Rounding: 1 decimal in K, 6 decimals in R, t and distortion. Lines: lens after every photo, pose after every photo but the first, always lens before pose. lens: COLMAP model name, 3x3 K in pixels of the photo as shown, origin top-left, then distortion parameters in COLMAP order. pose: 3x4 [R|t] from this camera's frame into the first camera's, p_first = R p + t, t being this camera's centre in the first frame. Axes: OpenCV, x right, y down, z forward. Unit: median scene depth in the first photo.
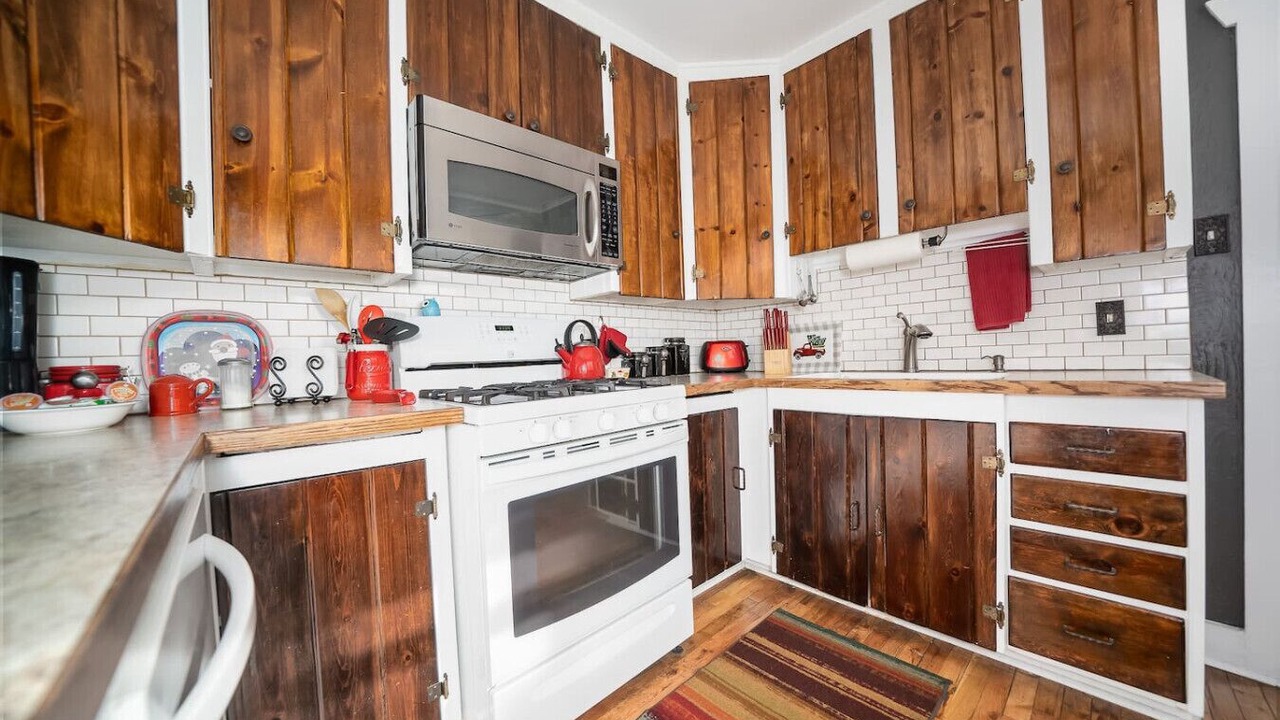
lens RADIAL K [[440.3, 0, 634.3], [0, 440.3, 360.5], [0, 0, 1]] dist [-0.023013, 0.000227]
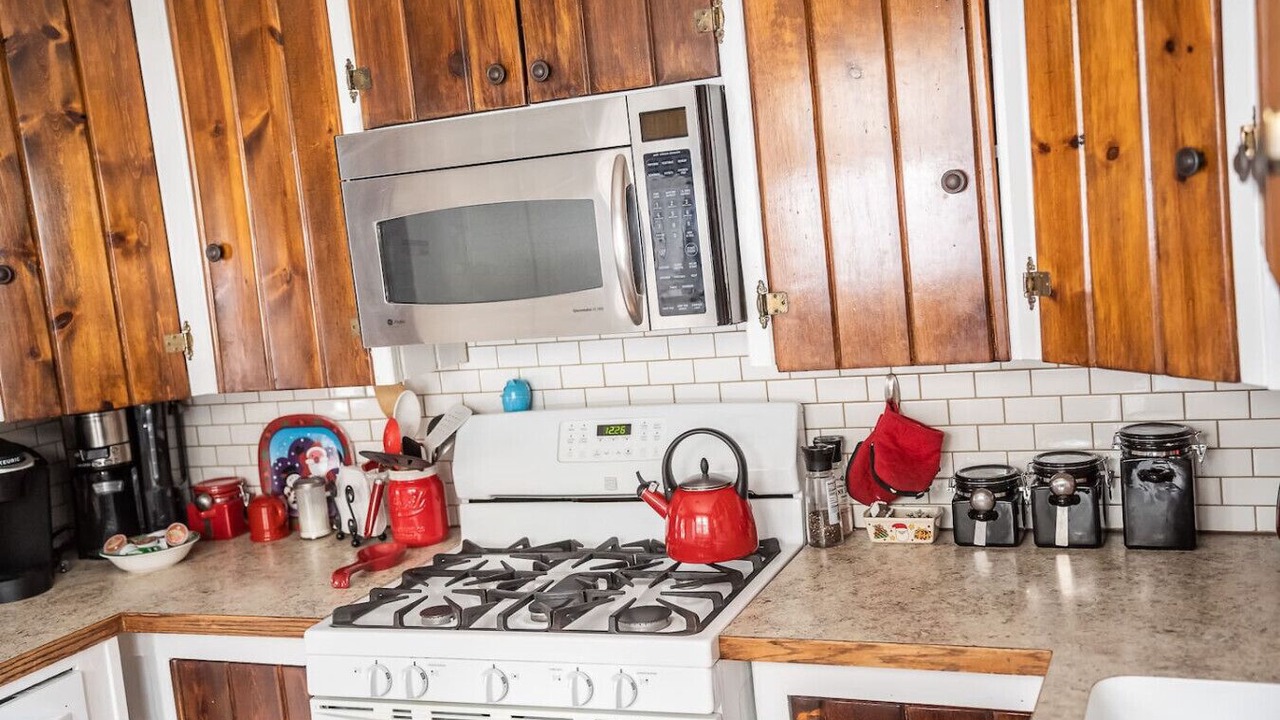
lens RADIAL K [[1297.0, 0, 640.0], [0, 1297.0, 360.0], [0, 0, 1]] dist [0.052079, 0.009879]
pose [[0.423074, 0.094223, -0.901183, 1.141879], [0.075973, 0.987387, 0.138903, -0.379636], [0.902904, -0.127232, 0.410580, 0.409462]]
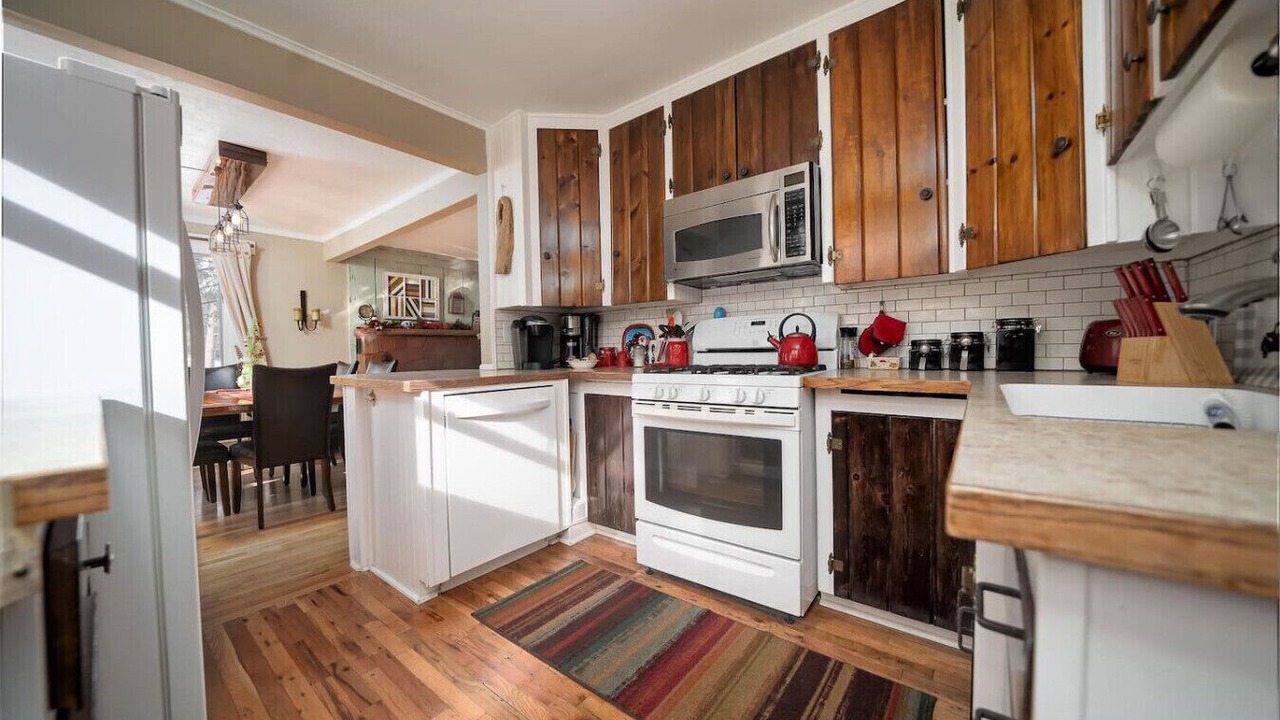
lens RADIAL K [[440.3, 0, 634.3], [0, 440.3, 360.5], [0, 0, 1]] dist [-0.023013, 0.000227]
pose [[0.168962, 0.053404, -0.984175, 0.979988], [0.002260, 0.998507, 0.054570, -0.035293], [0.985620, -0.011444, 0.168589, 0.416052]]
